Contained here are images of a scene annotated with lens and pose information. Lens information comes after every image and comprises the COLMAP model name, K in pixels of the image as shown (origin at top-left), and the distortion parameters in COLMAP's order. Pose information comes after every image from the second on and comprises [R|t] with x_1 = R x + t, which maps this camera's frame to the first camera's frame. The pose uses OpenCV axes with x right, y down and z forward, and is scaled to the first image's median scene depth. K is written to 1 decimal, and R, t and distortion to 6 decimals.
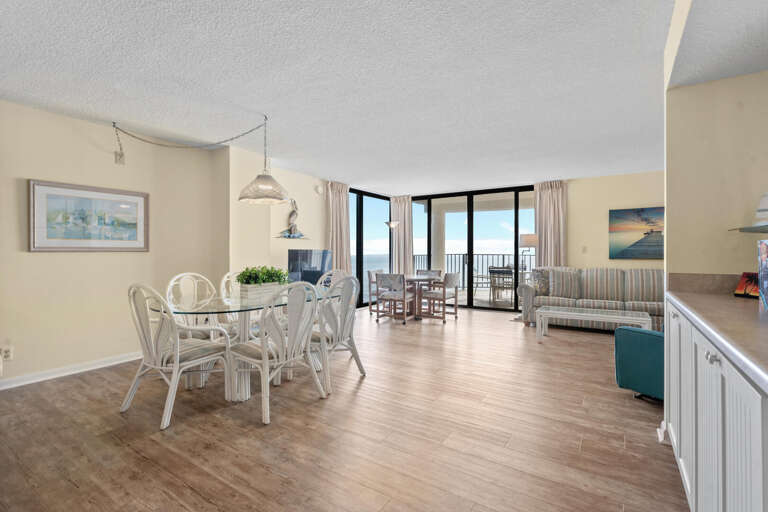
lens RADIAL K [[349.8, 0, 383.3], [0, 349.8, 253.5], [0, 0, 1]] dist [-0.001832, -0.000266]
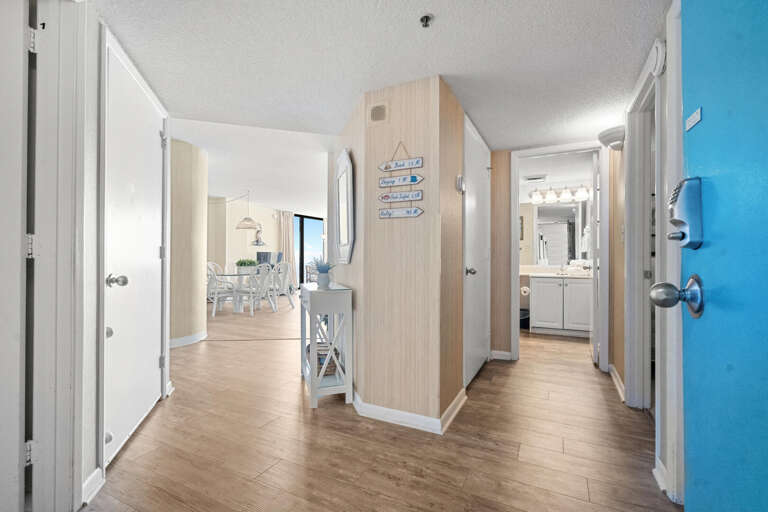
lens RADIAL K [[349.8, 0, 383.7], [0, 349.8, 255.4], [0, 0, 1]] dist [-0.001832, -0.000266]
pose [[0.994165, 0.000404, 0.107866, 0.161560], [0.000392, 0.999973, -0.007352, 0.017862], [-0.107866, 0.007352, 0.994138, -0.753022]]
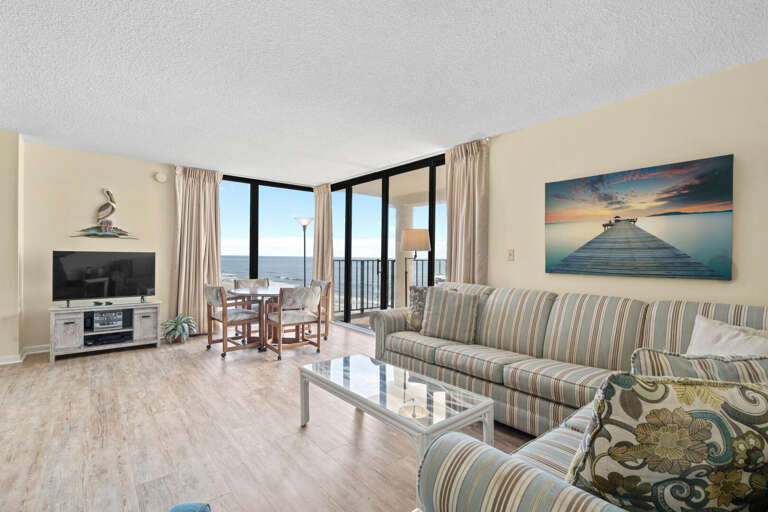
lens RADIAL K [[349.8, 0, 384.1], [0, 349.8, 254.9], [0, 0, 1]] dist [-0.001832, -0.000266]
pose [[0.954343, 0.010485, -0.298528, 0.571583], [-0.012962, 0.999896, -0.006320, -0.005770], [0.298430, 0.009901, 0.954380, 0.403927]]
